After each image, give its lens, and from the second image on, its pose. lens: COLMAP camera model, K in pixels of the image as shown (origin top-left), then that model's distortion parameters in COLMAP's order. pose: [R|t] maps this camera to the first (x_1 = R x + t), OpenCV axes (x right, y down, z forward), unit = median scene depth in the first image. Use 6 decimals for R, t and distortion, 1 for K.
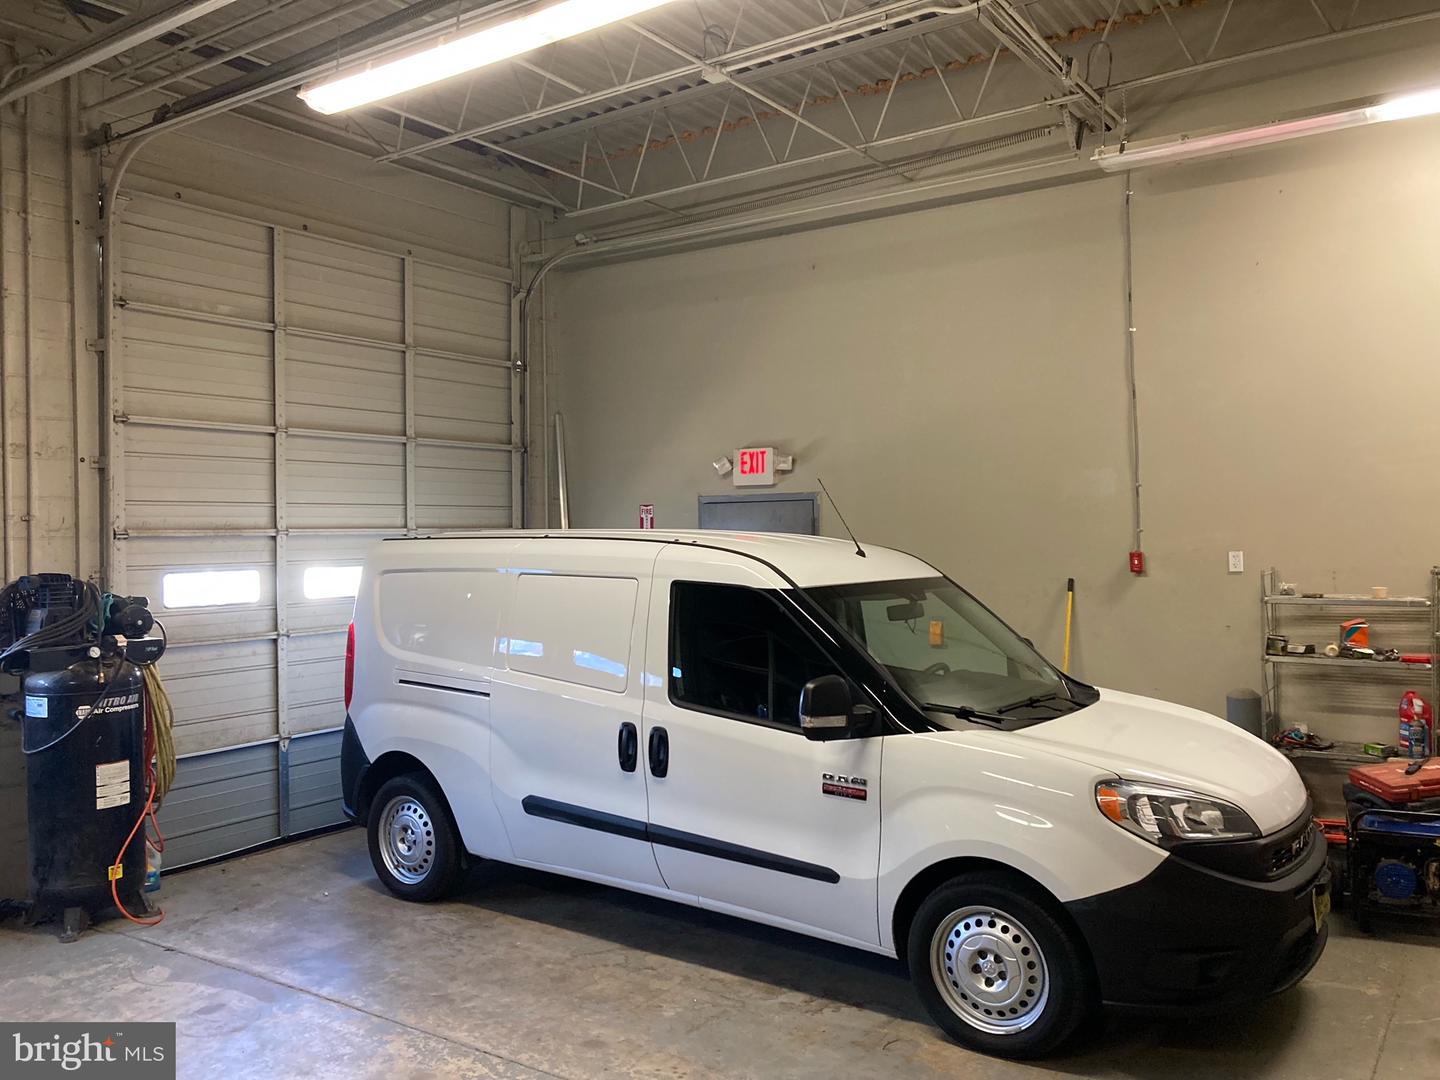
lens RADIAL K [[1152.9, 0, 720.5], [0, 1152.9, 534.5], [0, 0, 1]] dist [0.044891, -0.008743]
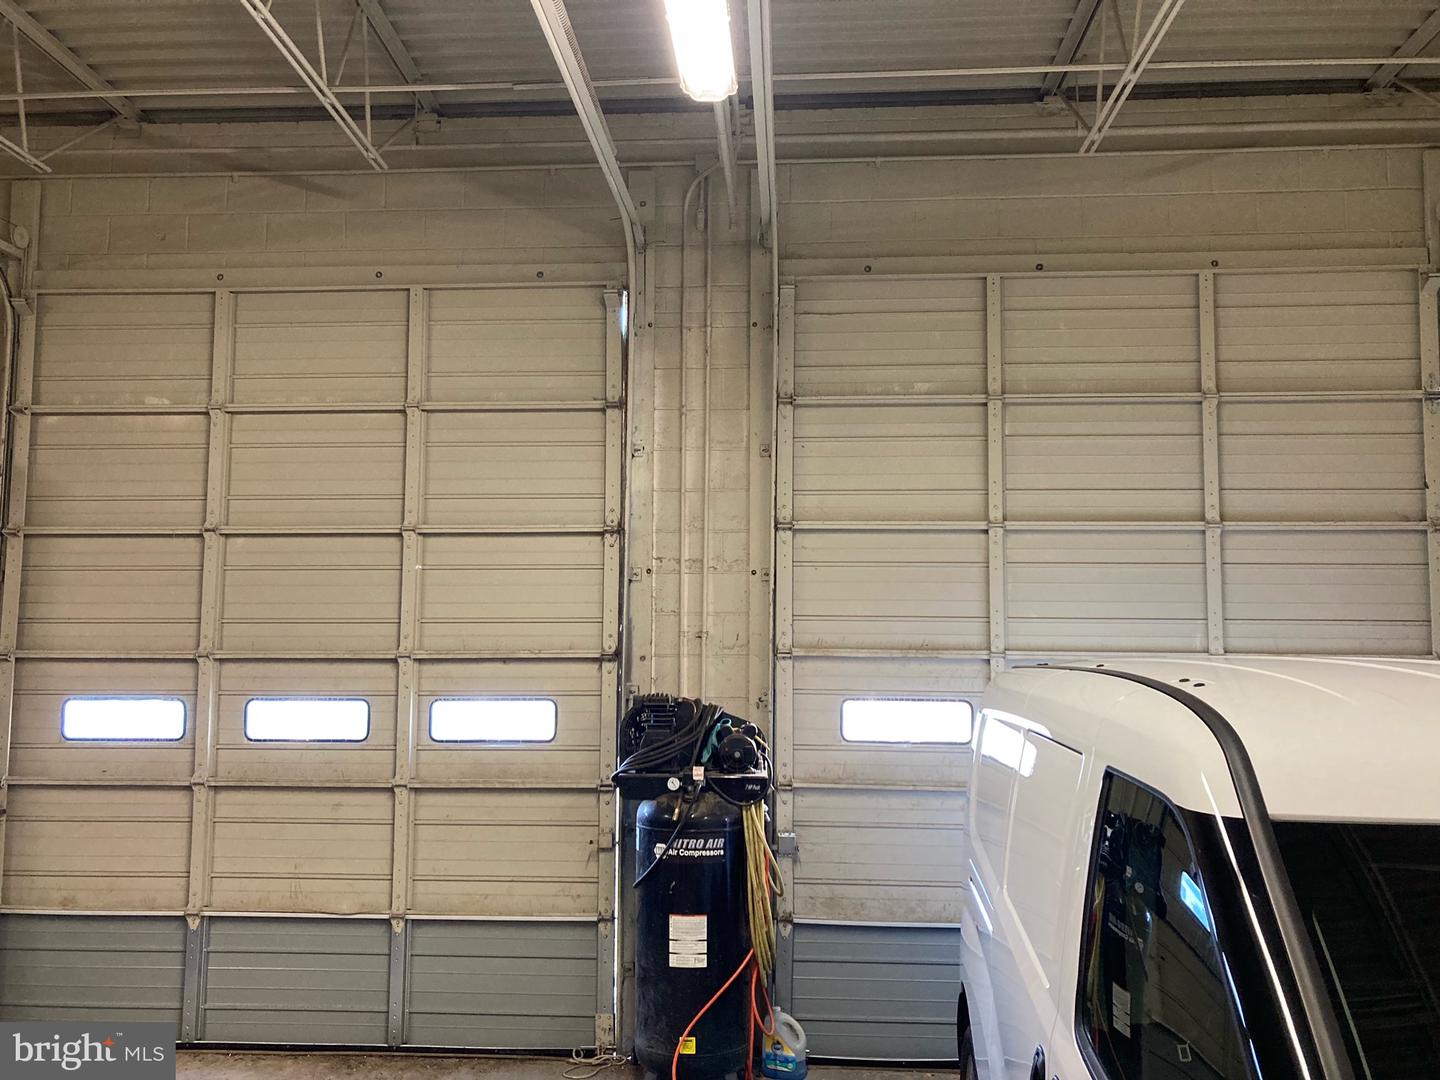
lens RADIAL K [[1152.9, 0, 718.1], [0, 1152.9, 548.6], [0, 0, 1]] dist [0.044891, -0.008743]
pose [[0.516470, -0.063910, -0.853917, 0.220452], [-0.017835, 0.996192, -0.085345, -0.003914], [0.856120, 0.059308, 0.513363, 0.491681]]
